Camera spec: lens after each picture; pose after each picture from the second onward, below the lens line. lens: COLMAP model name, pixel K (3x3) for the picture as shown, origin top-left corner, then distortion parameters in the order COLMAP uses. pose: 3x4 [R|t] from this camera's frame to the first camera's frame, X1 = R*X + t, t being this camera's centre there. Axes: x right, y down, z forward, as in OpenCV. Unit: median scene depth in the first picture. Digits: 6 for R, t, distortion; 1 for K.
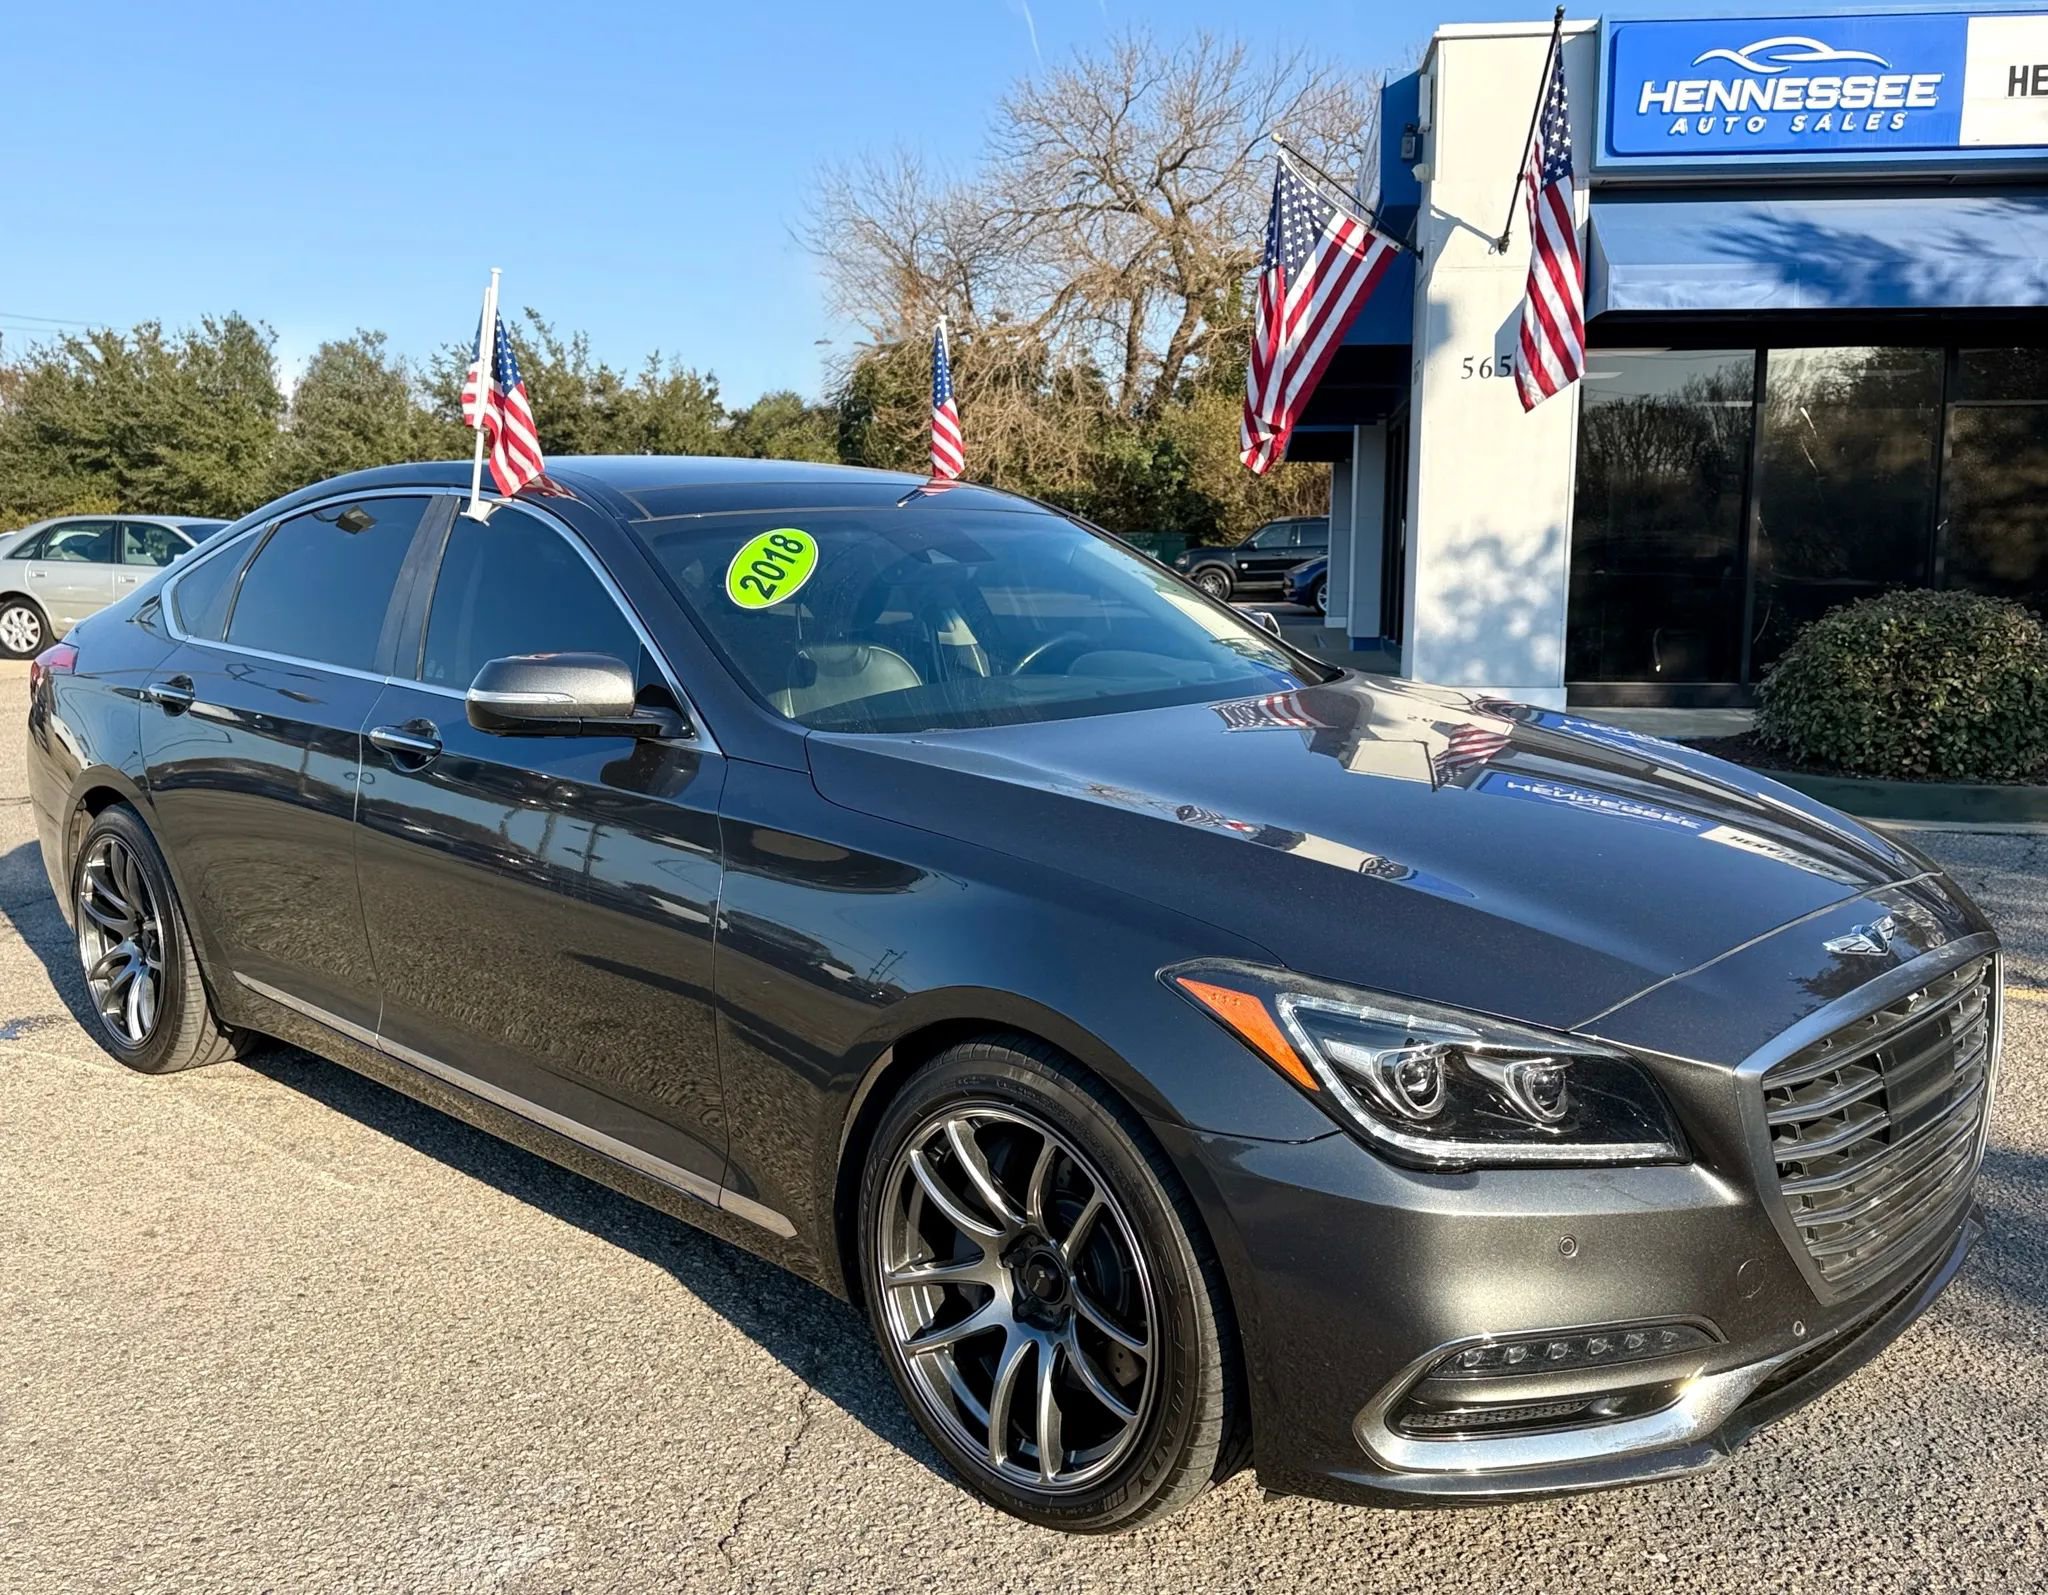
lens RADIAL K [[1871.4, 0, 1041.3], [0, 1871.4, 824.1], [0, 0, 1]] dist [0.031715, -0.044808]
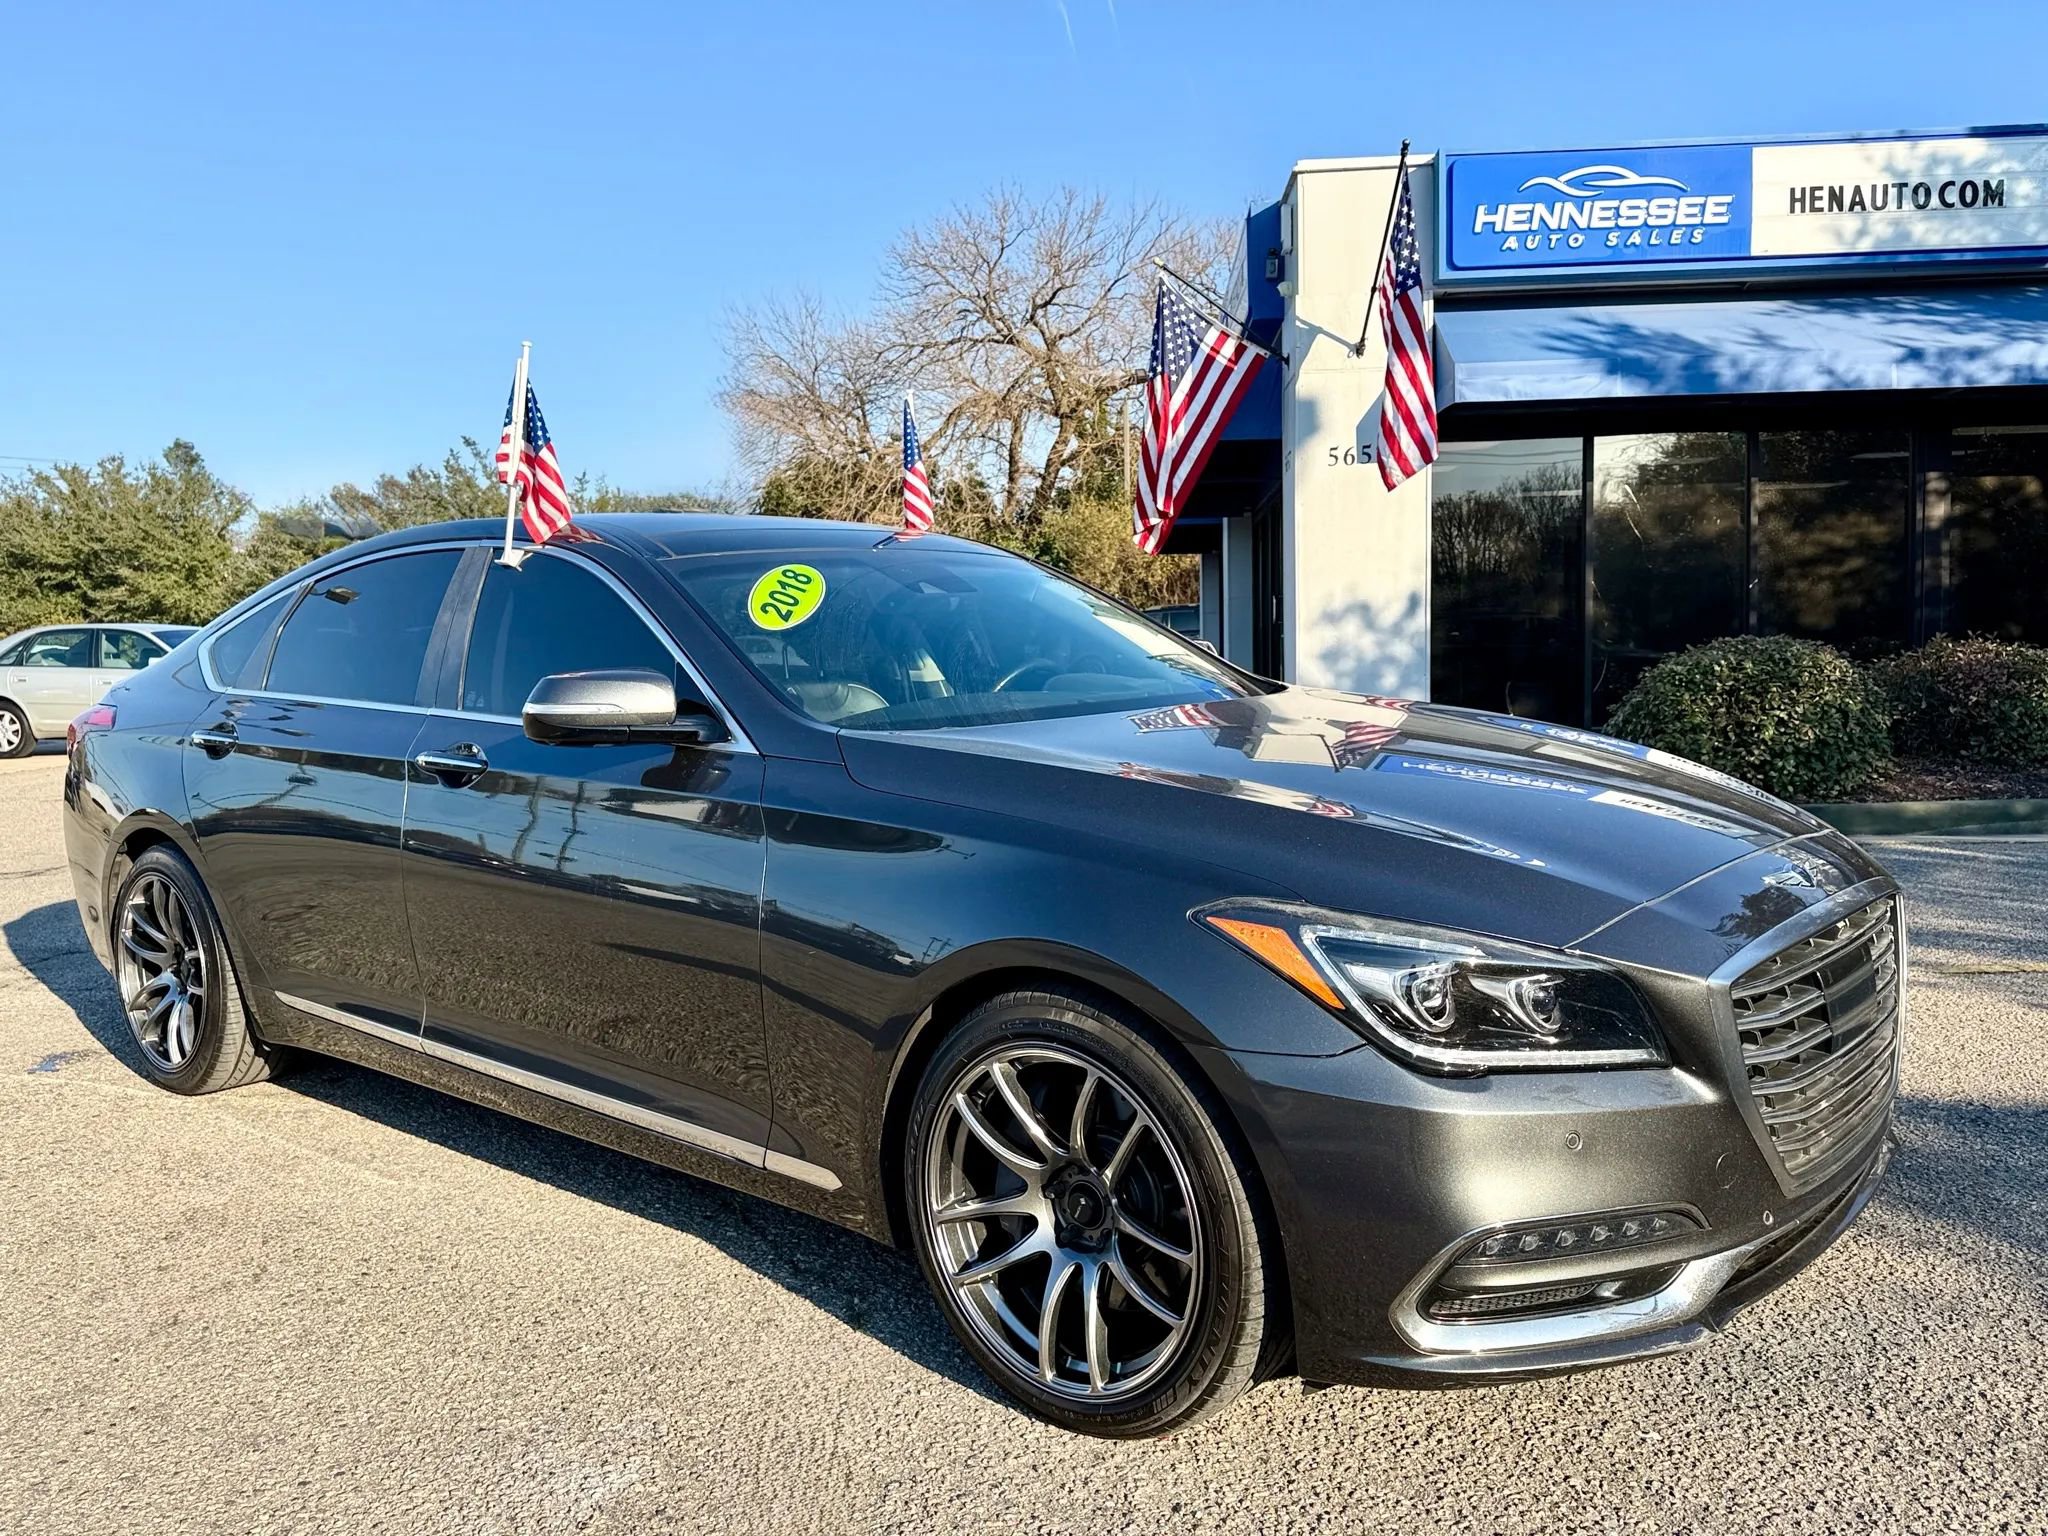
lens RADIAL K [[1699.0, 0, 1009.5], [0, 1699.0, 779.3], [0, 0, 1]] dist [0.042649, -0.064221]
pose [[0.998633, -0.027251, 0.044602, -0.047593], [0.030192, 0.997318, -0.066670, 0.034666], [-0.042666, 0.067925, 0.996778, -0.006710]]
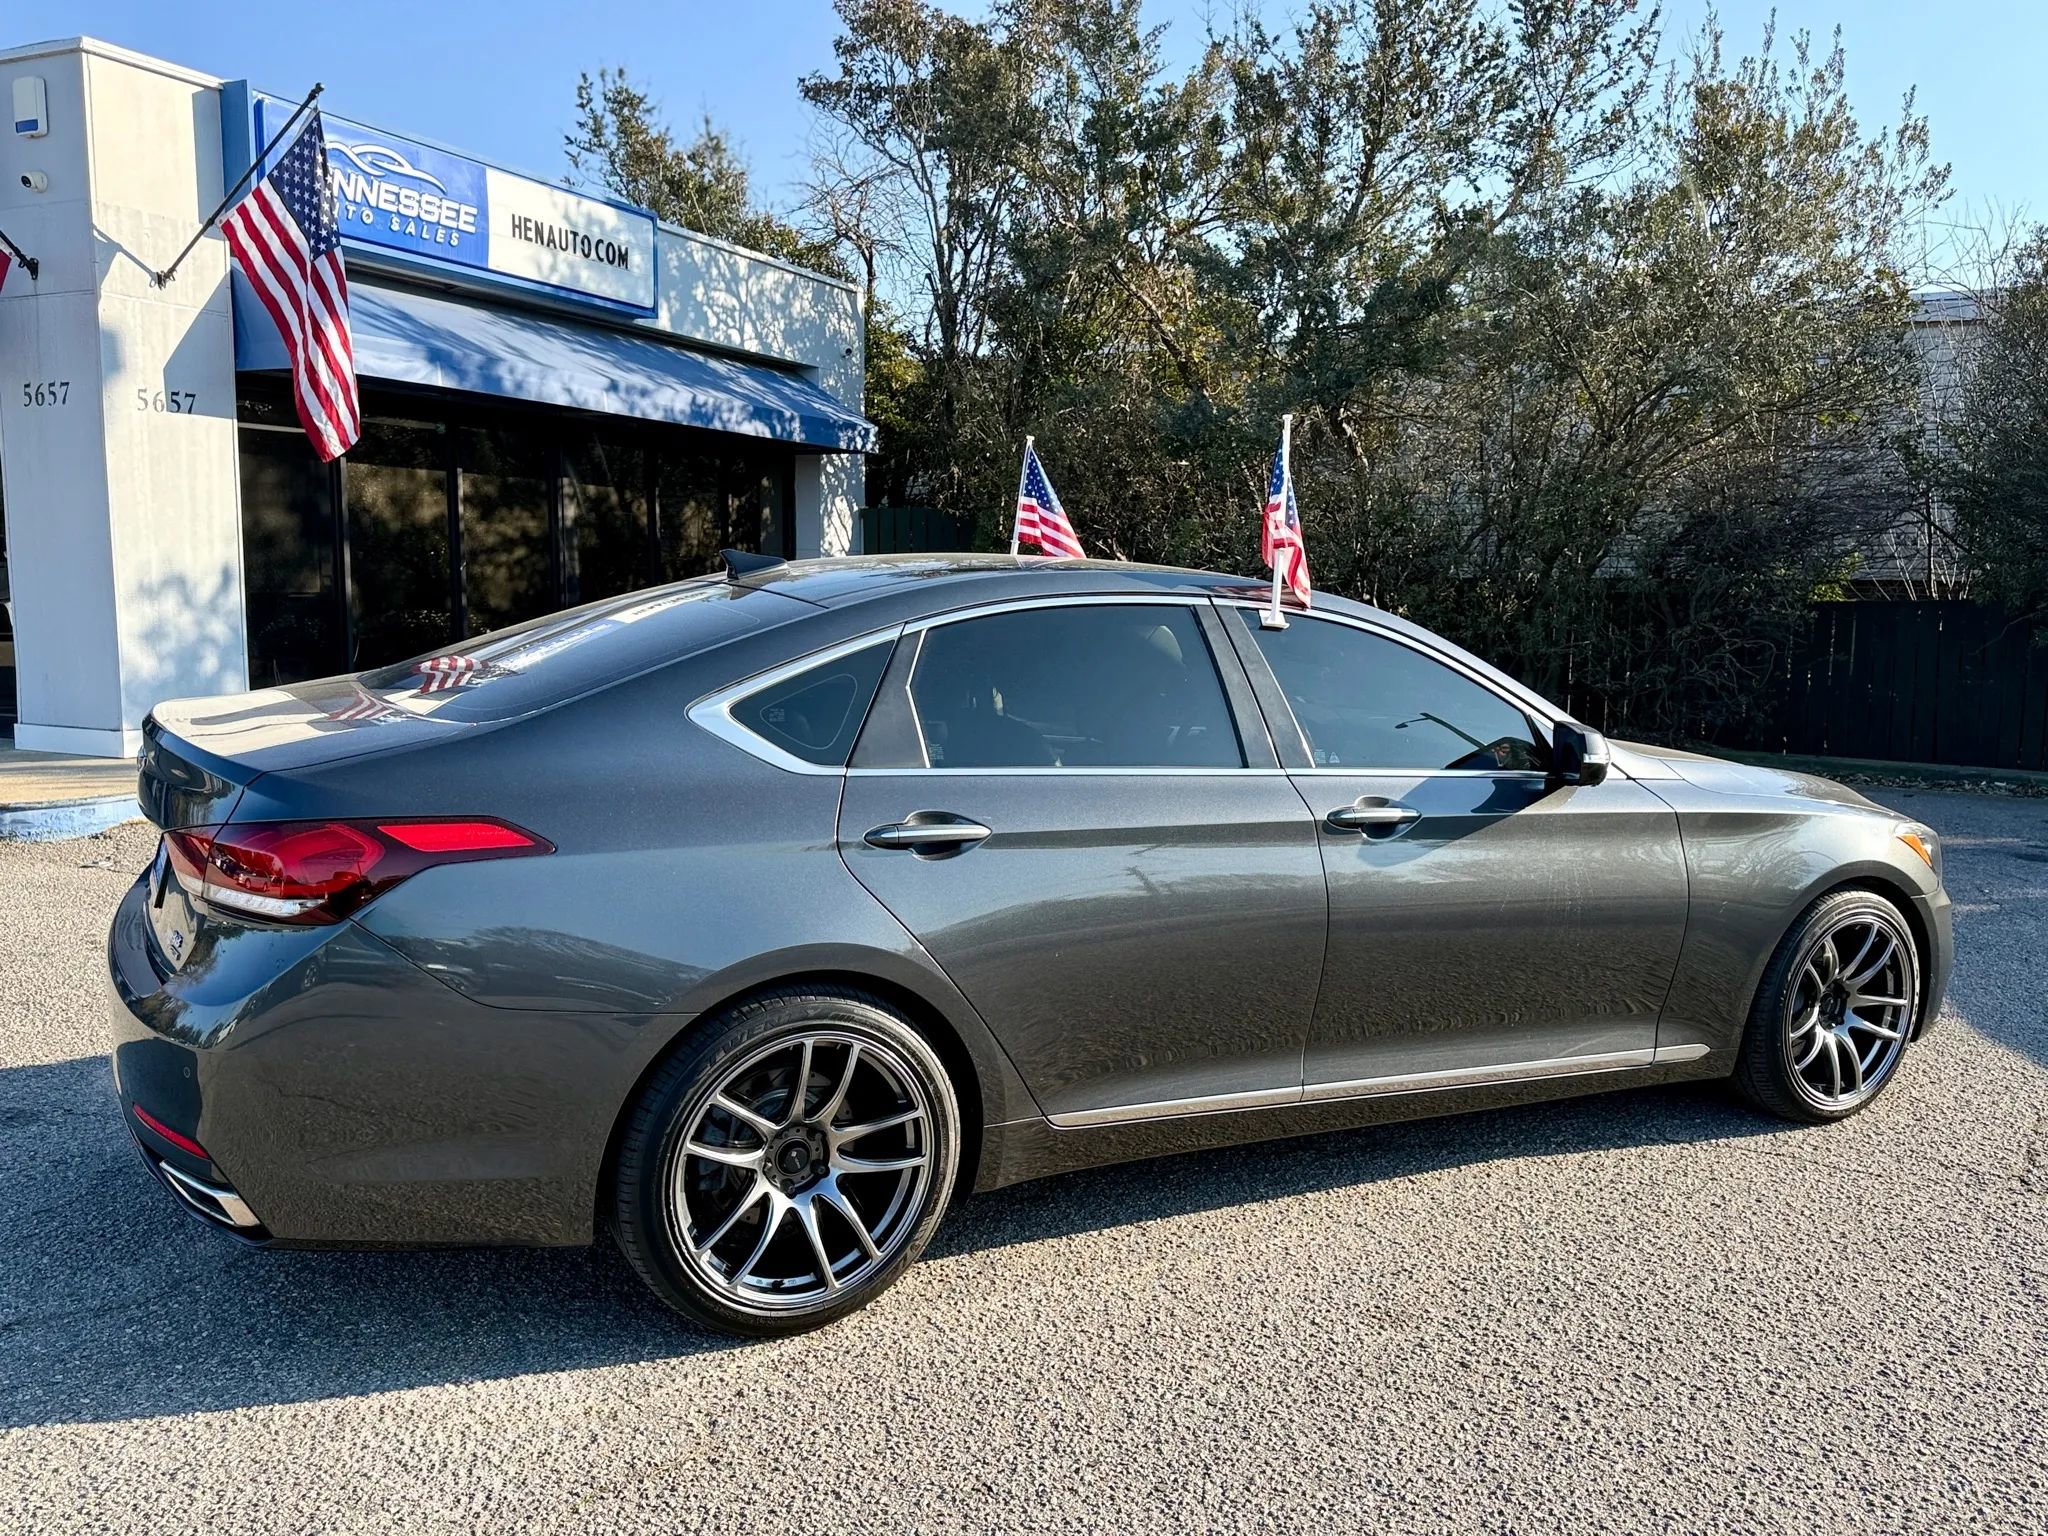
lens RADIAL K [[1712.4, 0, 1025.5], [0, 1712.4, 769.9], [0, 0, 1]] dist [0.009388, -0.016049]
pose [[0.294492, -0.105941, 0.949764, -1.191848], [0.114157, 0.990620, 0.075102, -0.168078], [-0.948811, 0.086306, 0.303824, 0.771961]]
